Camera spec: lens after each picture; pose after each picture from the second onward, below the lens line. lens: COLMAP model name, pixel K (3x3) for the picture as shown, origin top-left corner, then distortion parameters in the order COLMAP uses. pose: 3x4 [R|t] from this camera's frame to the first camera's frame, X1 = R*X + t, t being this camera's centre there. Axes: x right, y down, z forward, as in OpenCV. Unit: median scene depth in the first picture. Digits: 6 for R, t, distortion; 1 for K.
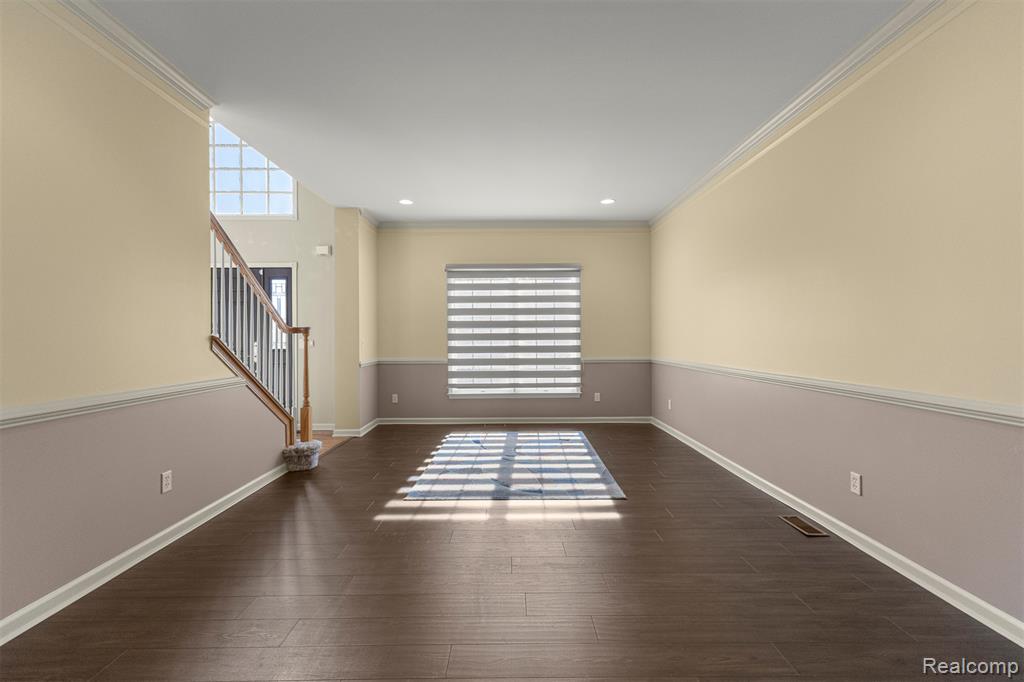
lens RADIAL K [[441.7, 0, 513.2], [0, 441.7, 339.5], [0, 0, 1]] dist [0.007946, -0.000449]
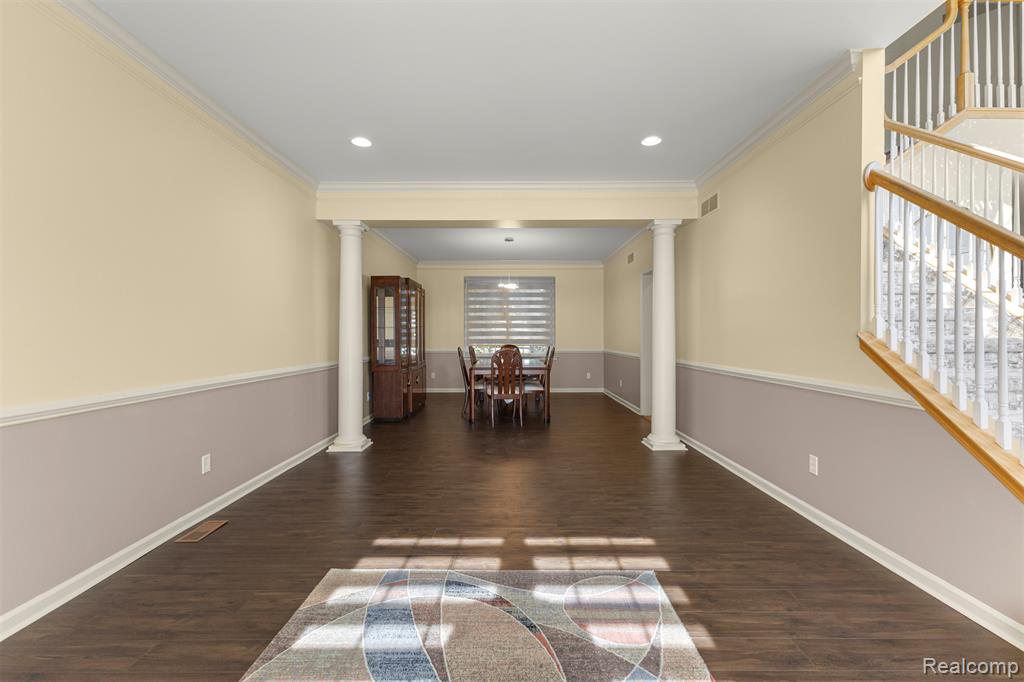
lens RADIAL K [[441.7, 0, 513.2], [0, 441.7, 339.5], [0, 0, 1]] dist [0.007946, -0.000449]
pose [[-0.999962, 0.007295, 0.004854, -0.022629], [0.007338, 0.999934, 0.008877, -0.004585], [-0.004789, 0.008912, -0.999949, 1.028158]]
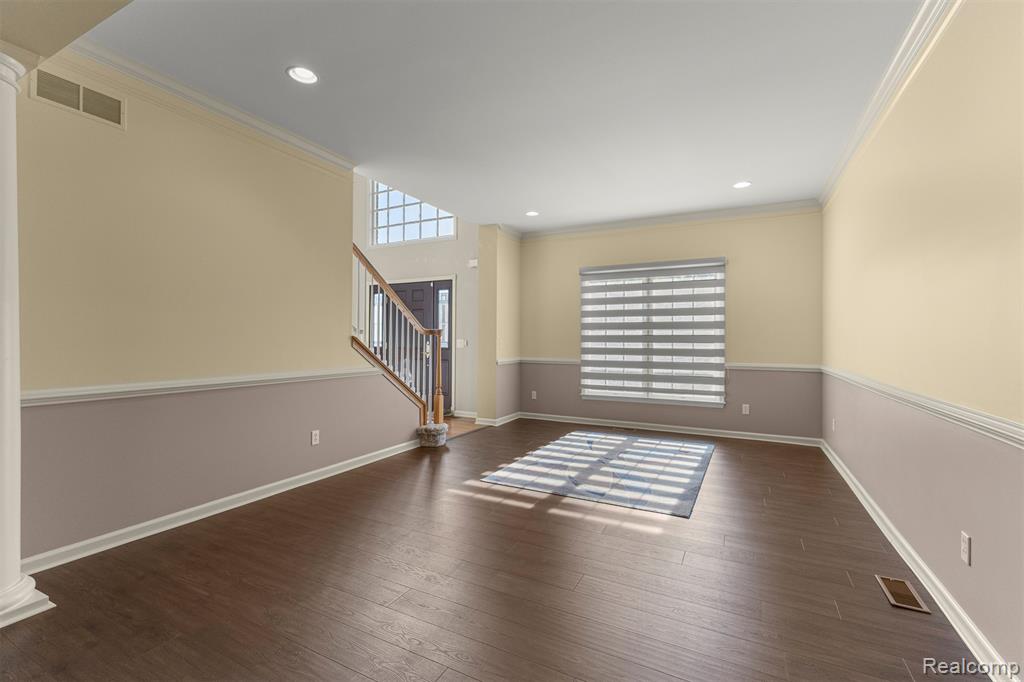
lens RADIAL K [[447.0, 0, 511.3], [0, 447.0, 337.4], [0, 0, 1]] dist [0.008689, -0.000175]
pose [[0.885270, 0.007086, -0.465024, 0.218187], [-0.011015, 0.999923, -0.005734, -0.000647], [0.464948, 0.010198, 0.885280, 0.006695]]
